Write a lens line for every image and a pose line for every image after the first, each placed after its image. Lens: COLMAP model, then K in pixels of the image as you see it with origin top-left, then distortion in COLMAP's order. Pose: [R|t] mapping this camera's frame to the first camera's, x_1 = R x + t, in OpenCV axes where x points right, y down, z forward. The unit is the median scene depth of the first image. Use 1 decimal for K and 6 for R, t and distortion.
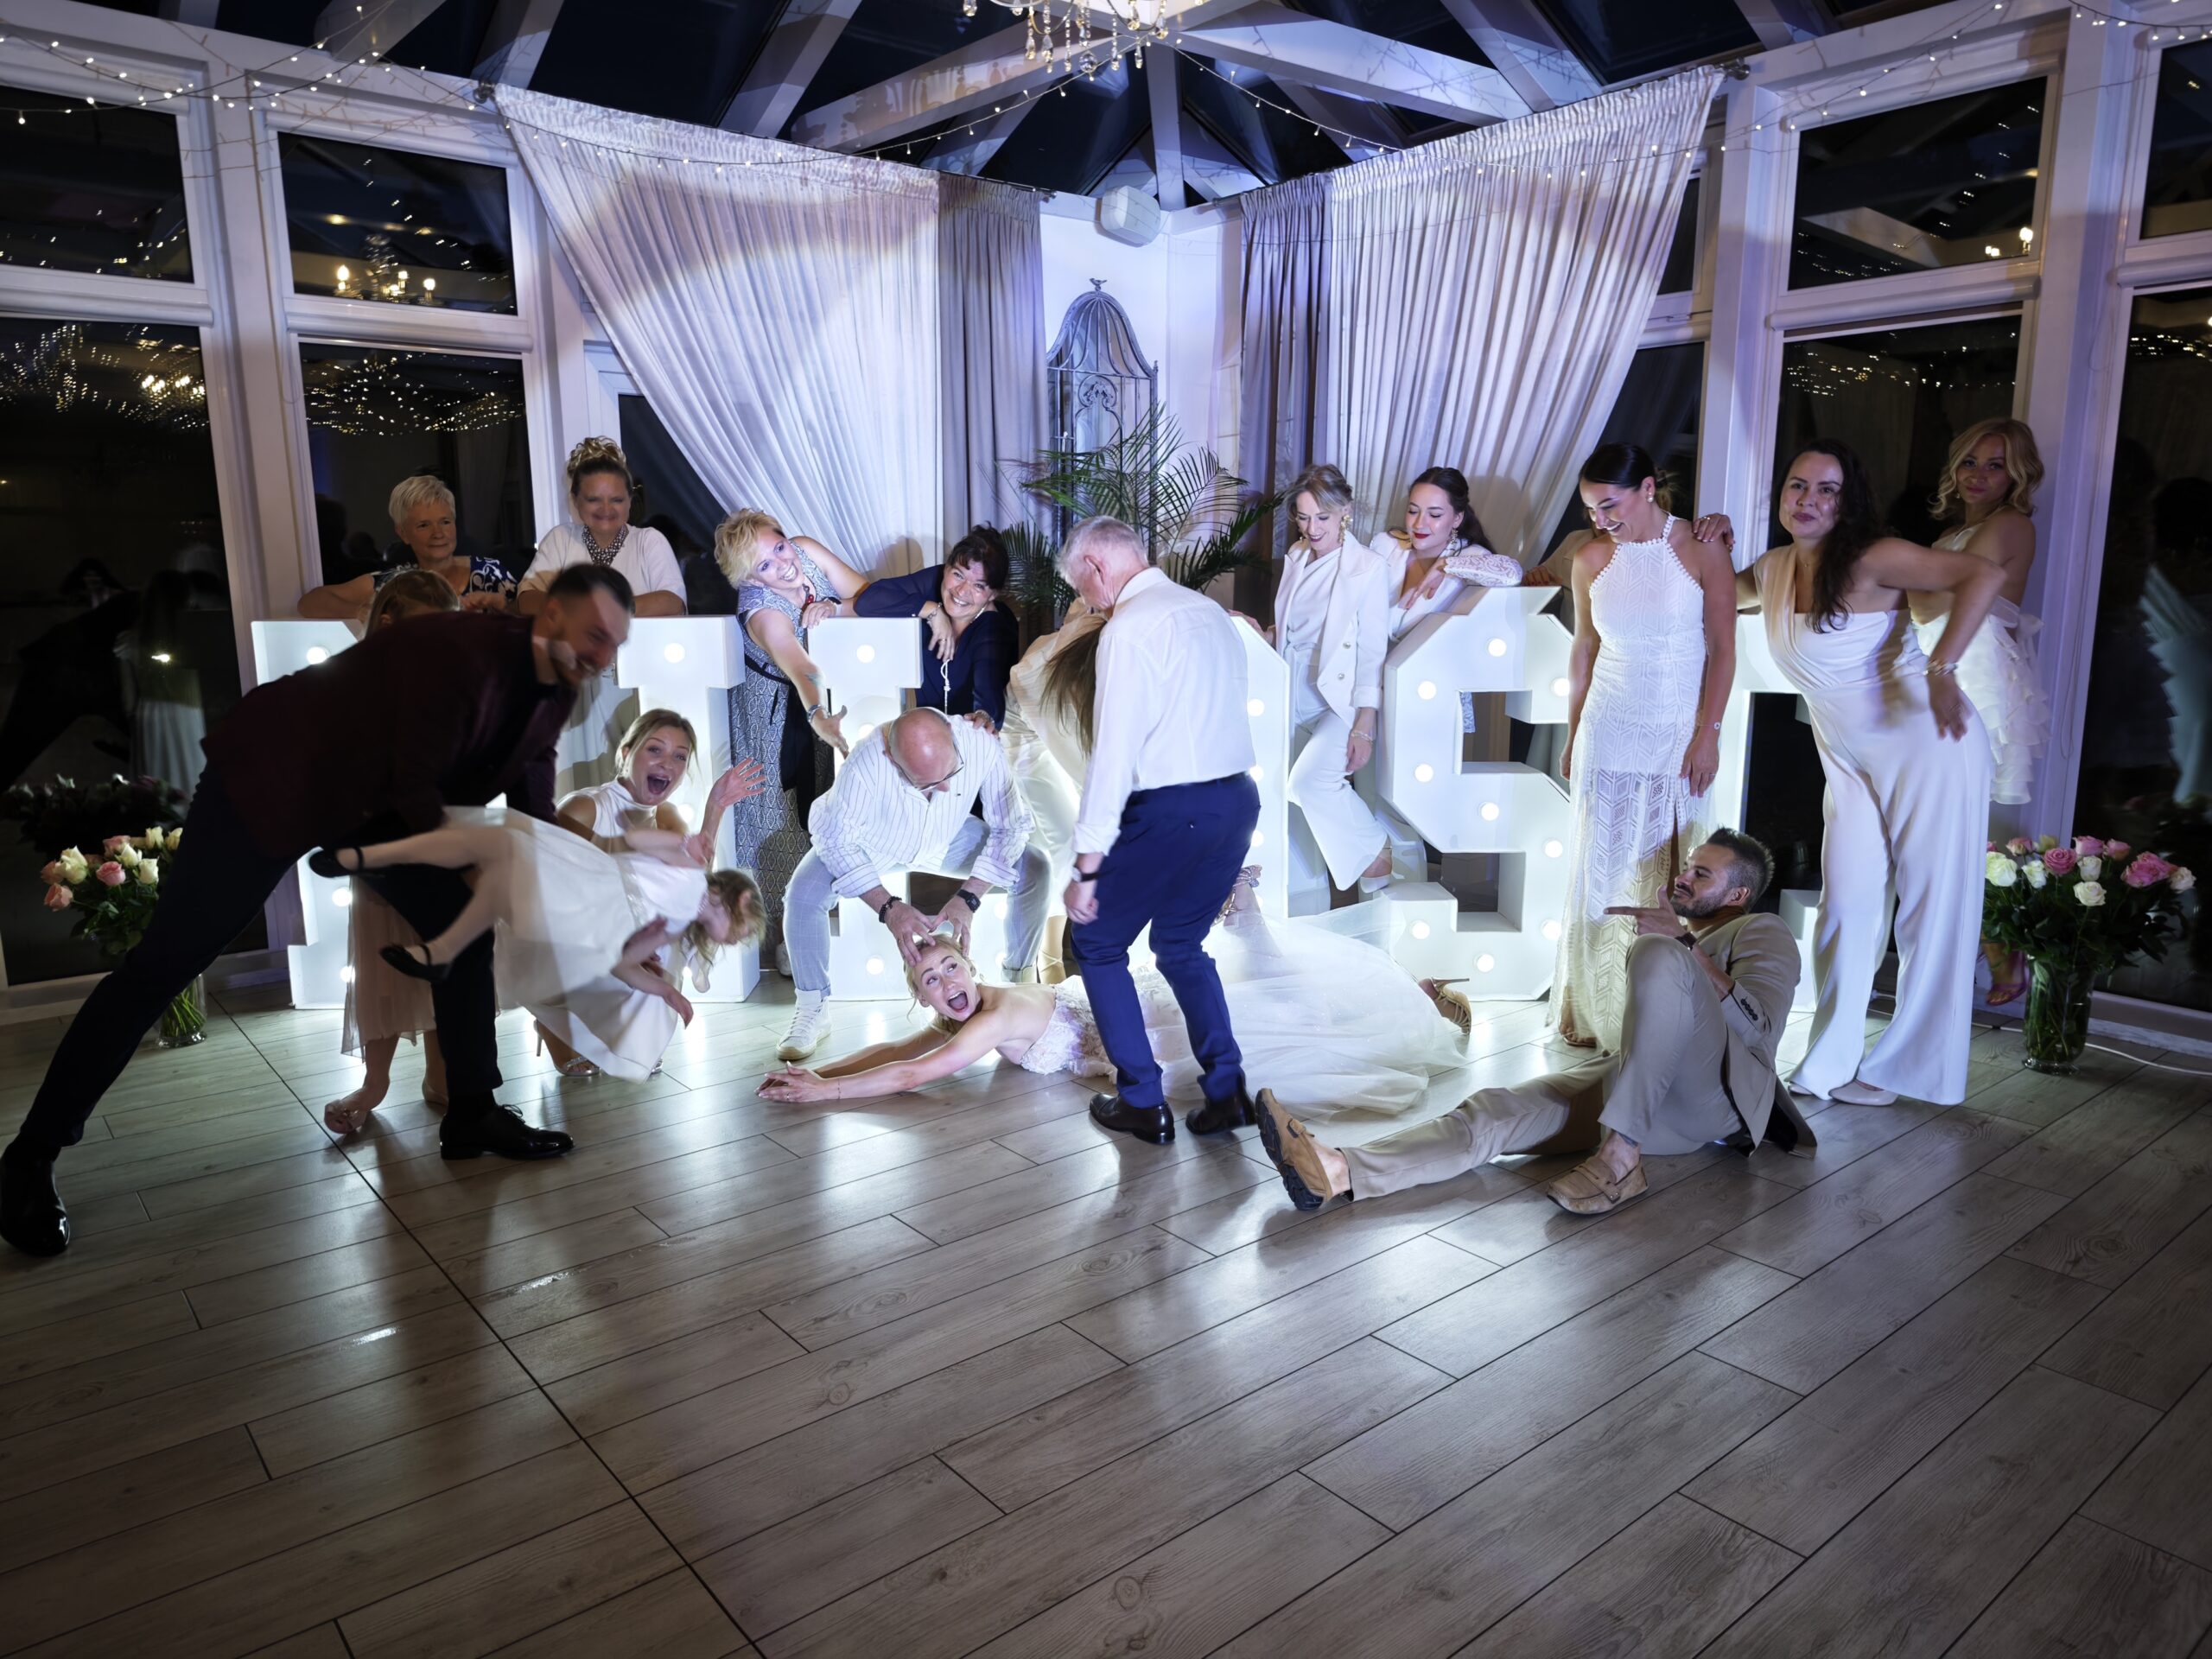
lens RADIAL K [[1513.2, 0, 1066.7], [0, 1513.2, 827.6], [0, 0, 1]] dist [0.010958, -0.014345]
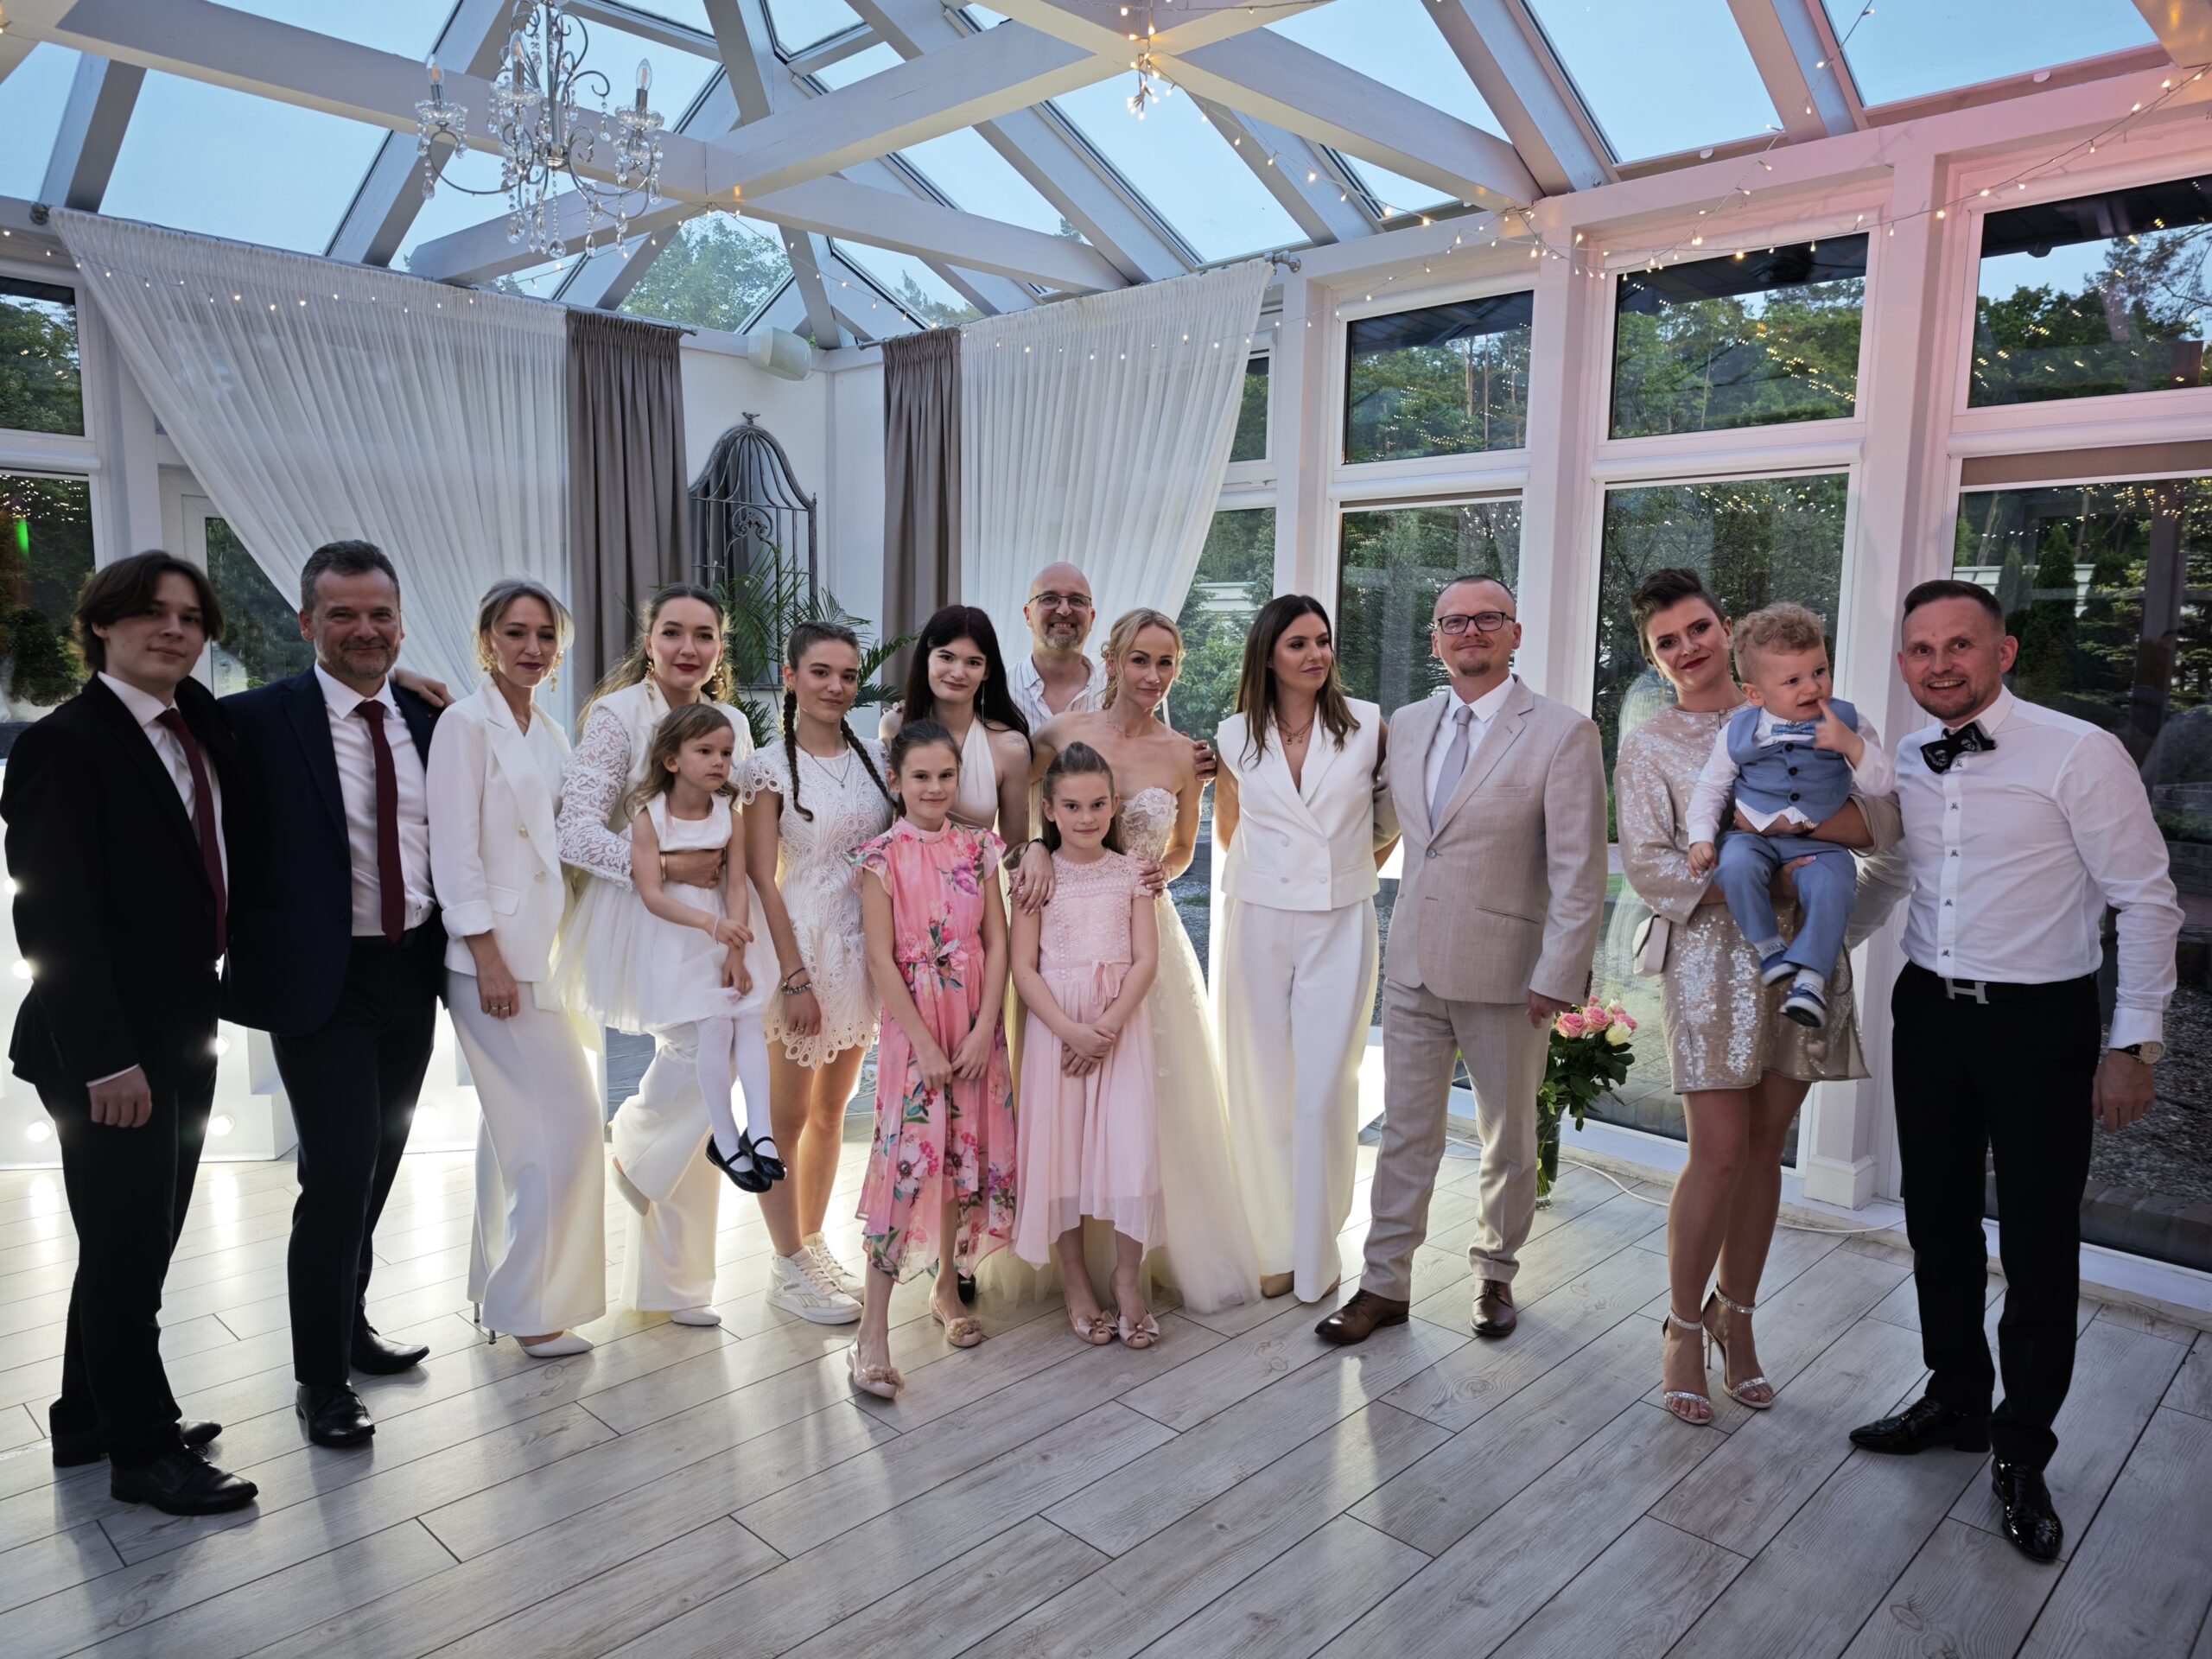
lens RADIAL K [[1513.2, 0, 1106.2], [0, 1513.2, 849.5], [0, 0, 1]] dist [0.010958, -0.014345]
pose [[0.991945, 0.004063, 0.126603, 0.239985], [0.001072, 0.999180, -0.040464, -0.053142], [-0.126663, 0.040274, 0.991128, -0.046152]]
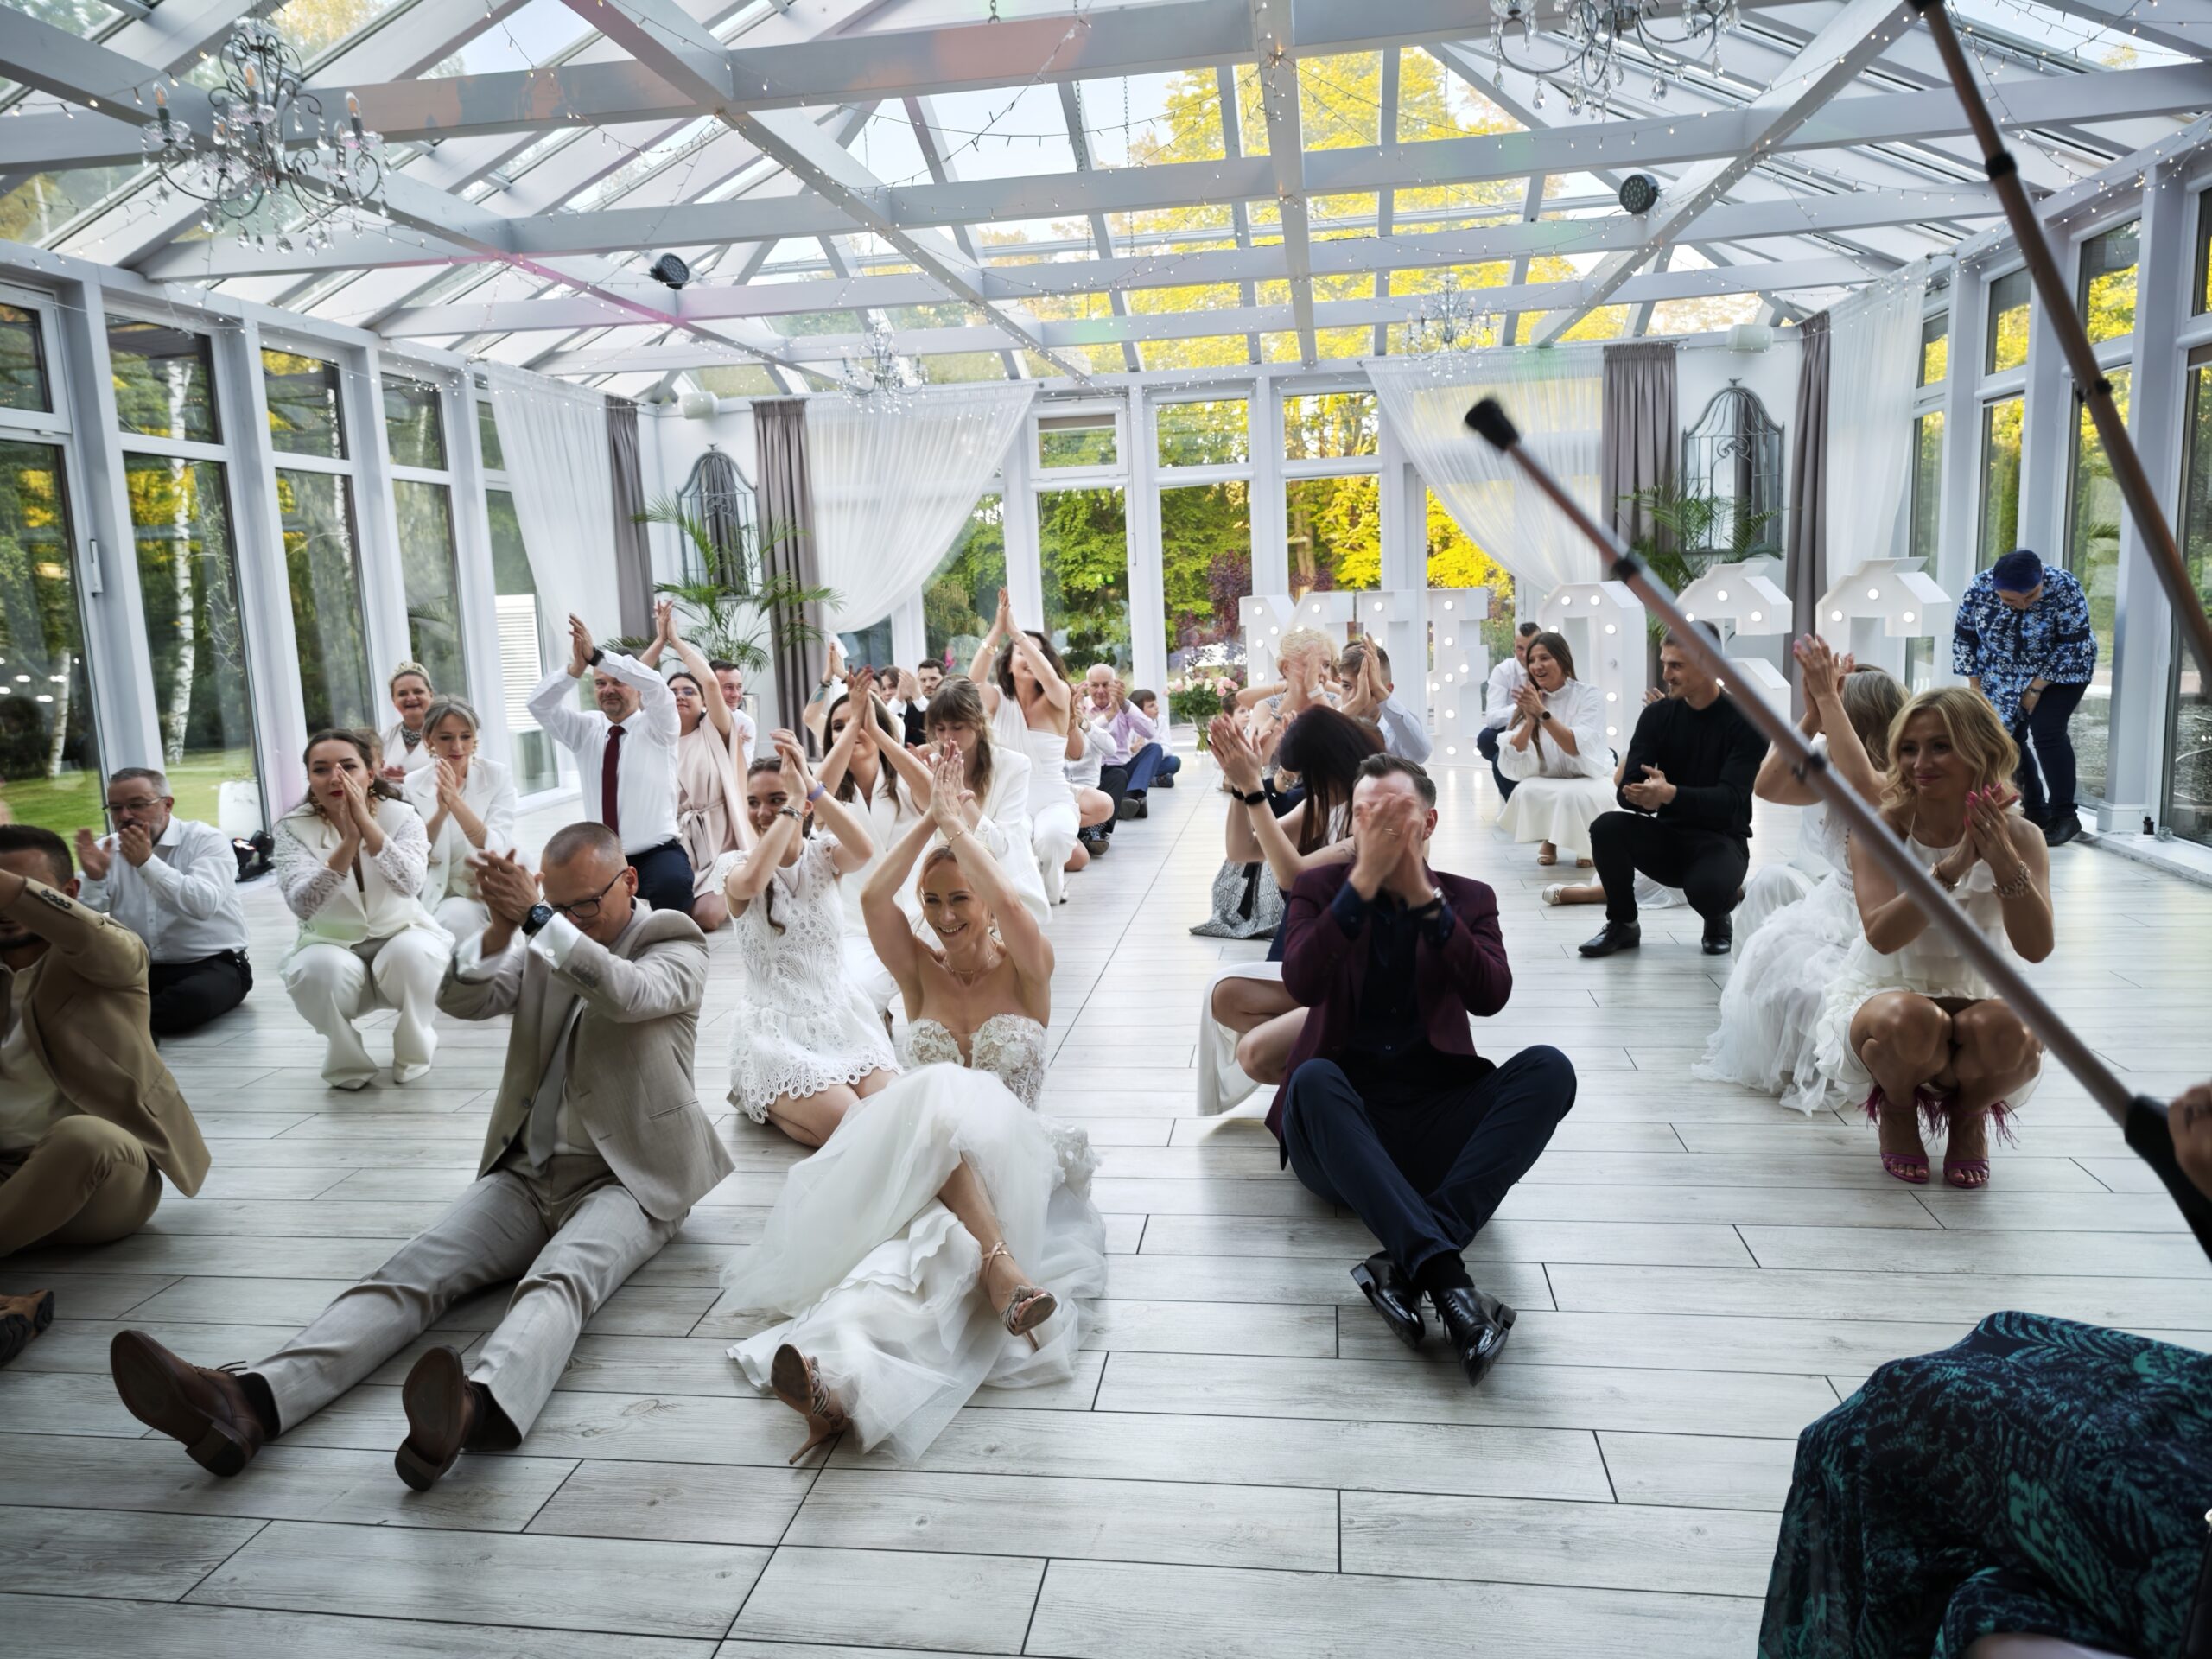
lens RADIAL K [[1513.2, 0, 1096.8], [0, 1513.2, 816.6], [0, 0, 1]] dist [0.010958, -0.014345]
pose [[0.675334, 0.085412, -0.732549, 1.463518], [-0.084495, 0.995691, 0.038198, 0.188654], [0.732656, 0.036100, 0.679642, -1.096810]]
